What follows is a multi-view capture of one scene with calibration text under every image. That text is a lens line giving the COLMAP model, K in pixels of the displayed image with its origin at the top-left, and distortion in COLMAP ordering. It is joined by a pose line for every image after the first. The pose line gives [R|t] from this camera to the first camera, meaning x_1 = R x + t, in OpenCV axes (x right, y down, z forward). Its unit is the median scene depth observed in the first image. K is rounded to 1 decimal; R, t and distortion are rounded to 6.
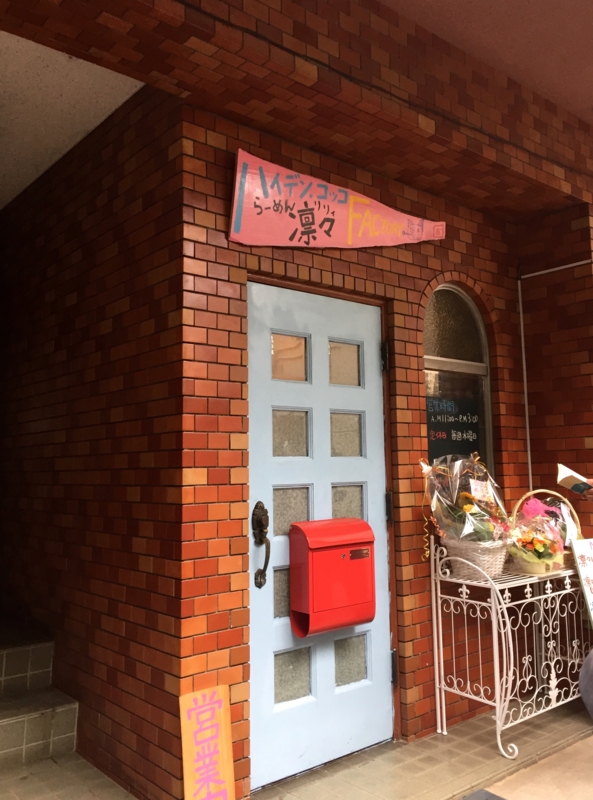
lens RADIAL K [[708.9, 0, 296.6], [0, 708.9, 379.2], [0, 0, 1]] dist [0.002342, 0.001900]
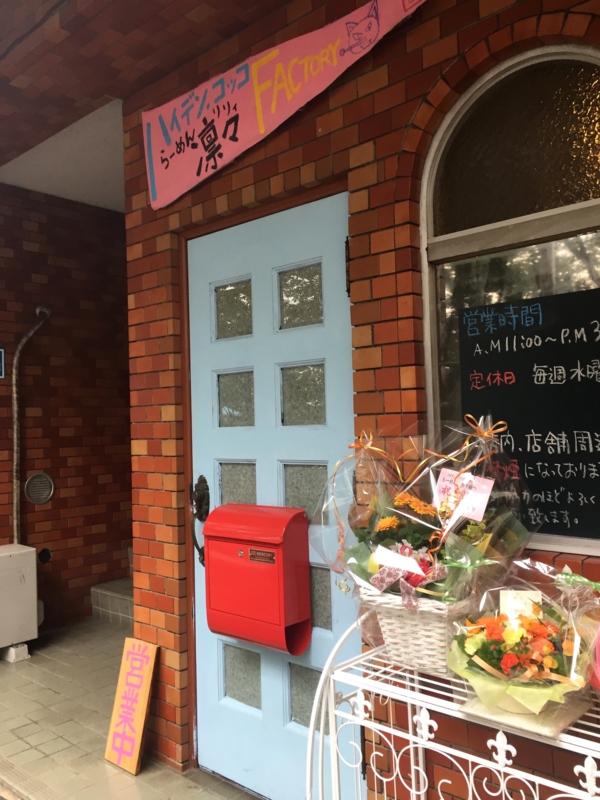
lens RADIAL K [[691.6, 0, 315.8], [0, 691.6, 401.1], [0, 0, 1]] dist [0.014420, -0.002827]
pose [[0.140737, -0.021021, -0.989824, 0.816642], [0.148177, 0.988961, 0.000065, 0.091371], [0.978896, -0.146678, 0.142298, 0.965572]]
